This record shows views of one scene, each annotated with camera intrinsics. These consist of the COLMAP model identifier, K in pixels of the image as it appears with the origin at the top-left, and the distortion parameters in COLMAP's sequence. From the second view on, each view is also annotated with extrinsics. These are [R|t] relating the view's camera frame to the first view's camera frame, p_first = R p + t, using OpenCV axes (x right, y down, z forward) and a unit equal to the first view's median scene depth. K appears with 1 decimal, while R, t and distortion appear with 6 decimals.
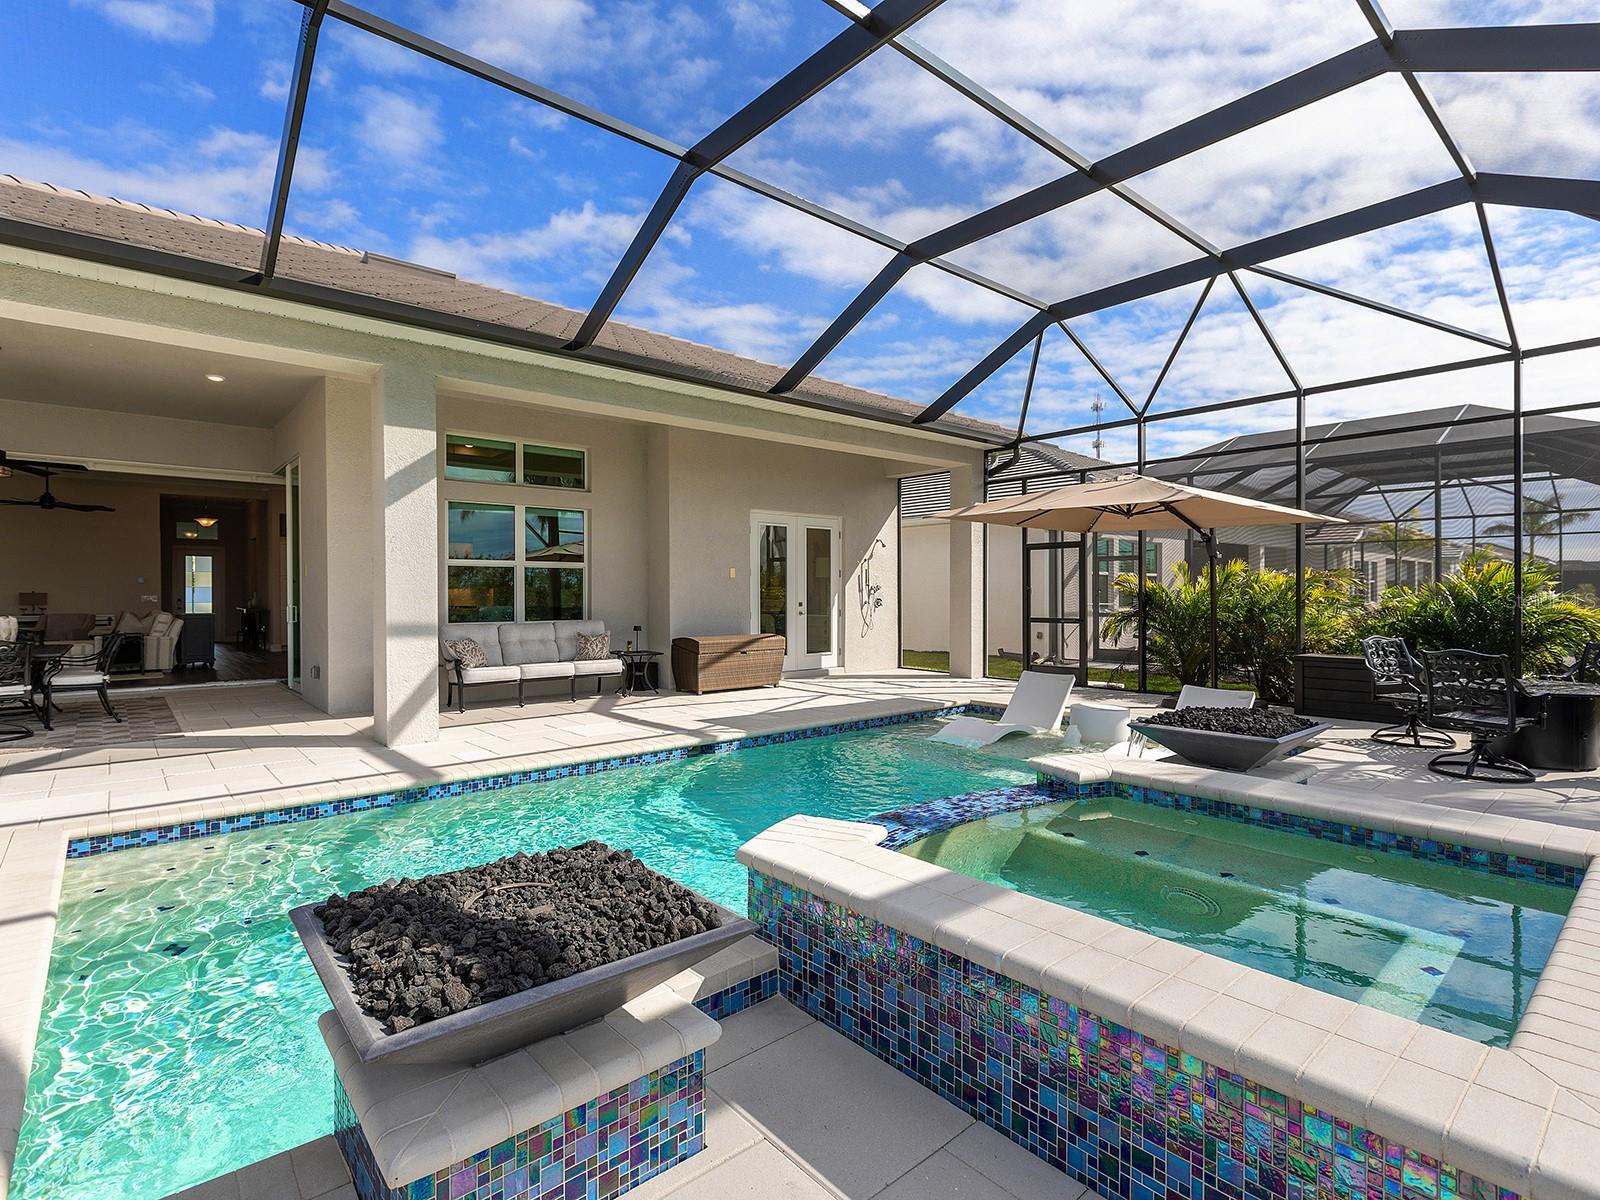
lens RADIAL K [[793.5, 0, 819.2], [0, 793.5, 594.6], [0, 0, 1]] dist [-0.005162, 0.000190]
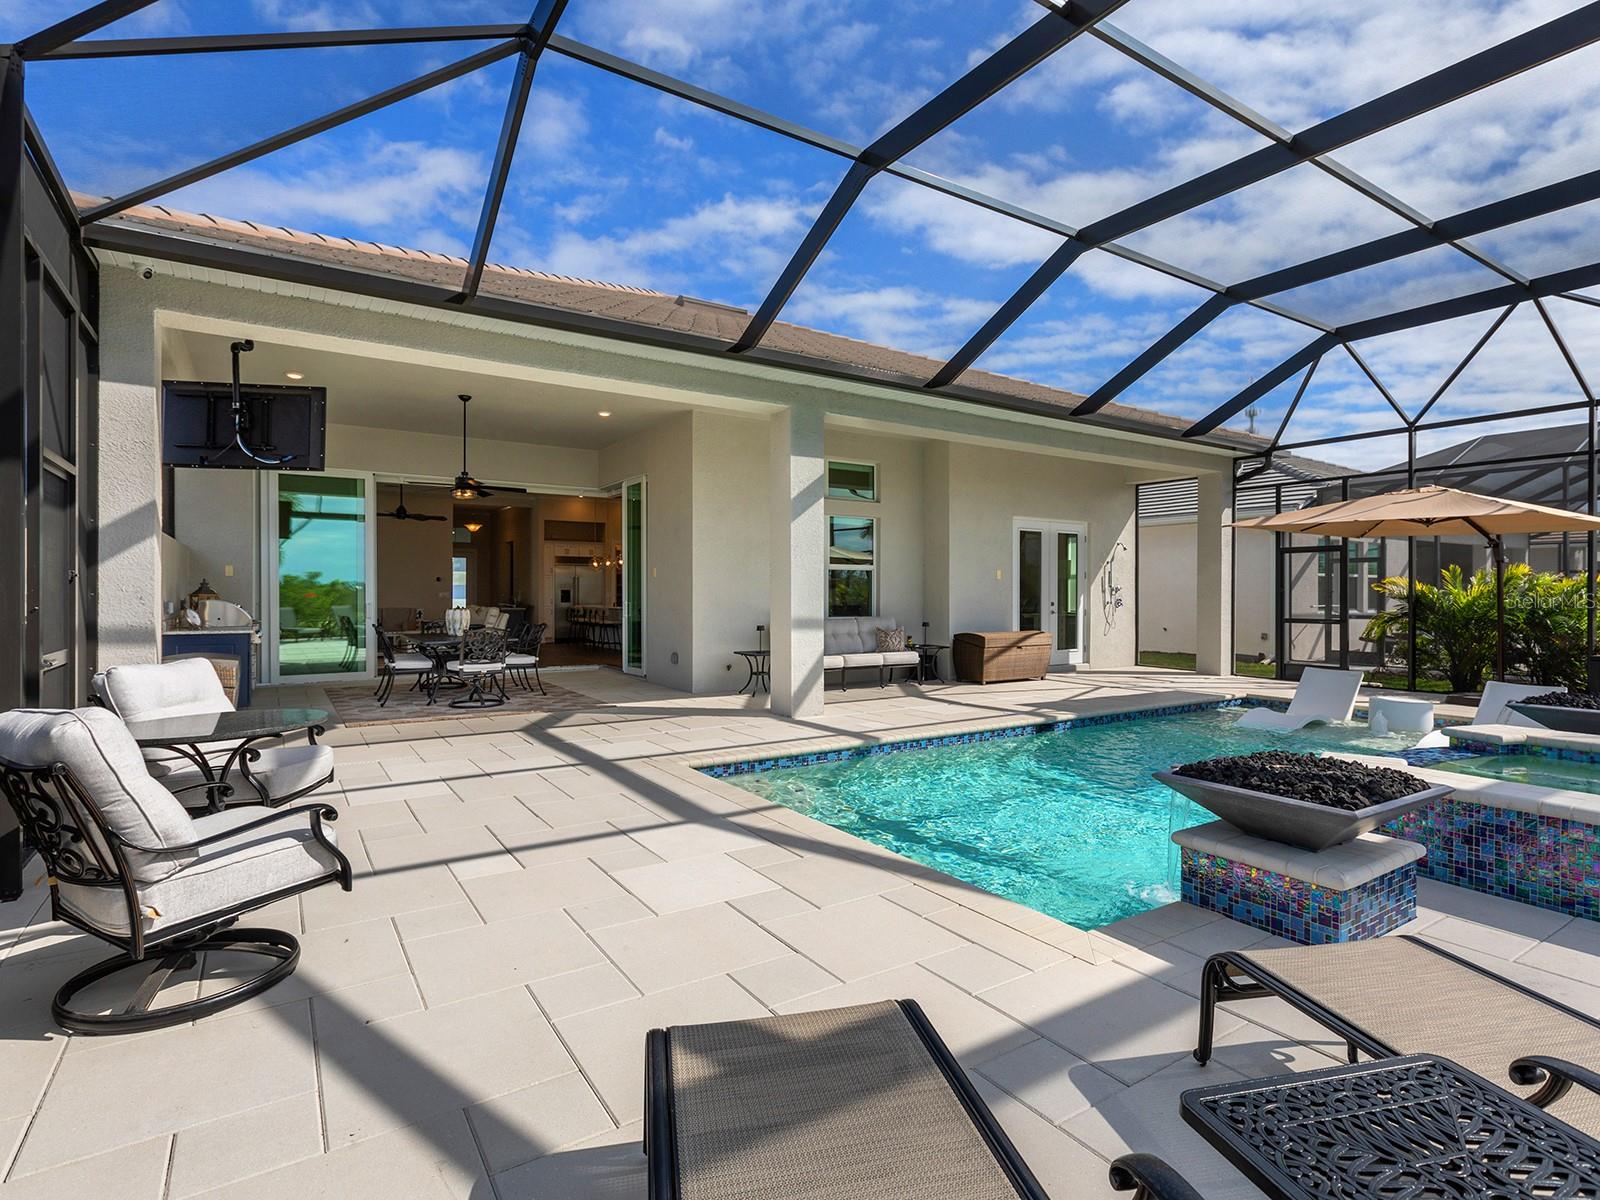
lens RADIAL K [[849.1, 0, 841.7], [0, 849.1, 591.9], [0, 0, 1]] dist [0.009341, 0.001062]
pose [[0.993532, 0.005554, -0.113419, -0.184601], [-0.005595, 0.999984, -0.000038, -0.002090], [0.113417, 0.000672, 0.993547, -0.172581]]
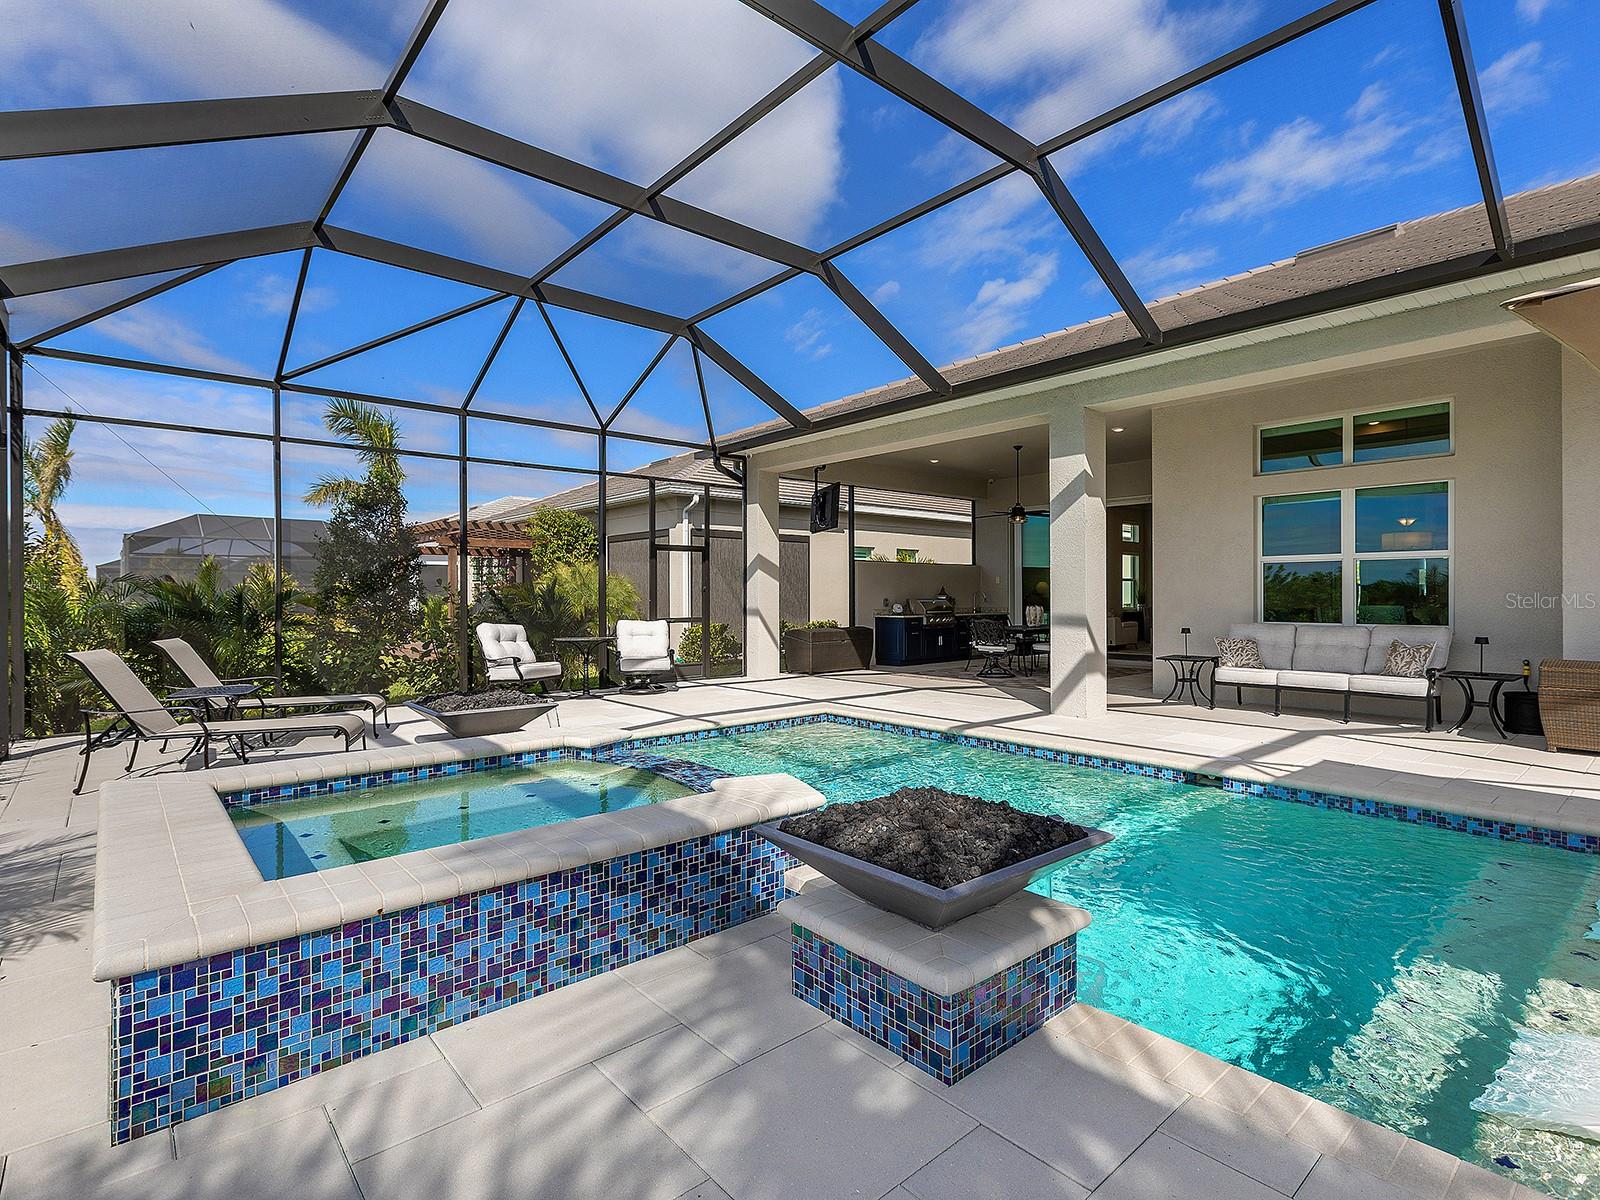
lens RADIAL K [[793.5, 0, 819.2], [0, 793.5, 594.6], [0, 0, 1]] dist [-0.005162, 0.000190]
pose [[0.006004, 0.002244, -0.999979, 0.411188], [0.001371, 0.999997, 0.002252, -0.000716], [0.999981, -0.001384, 0.006001, 0.357863]]
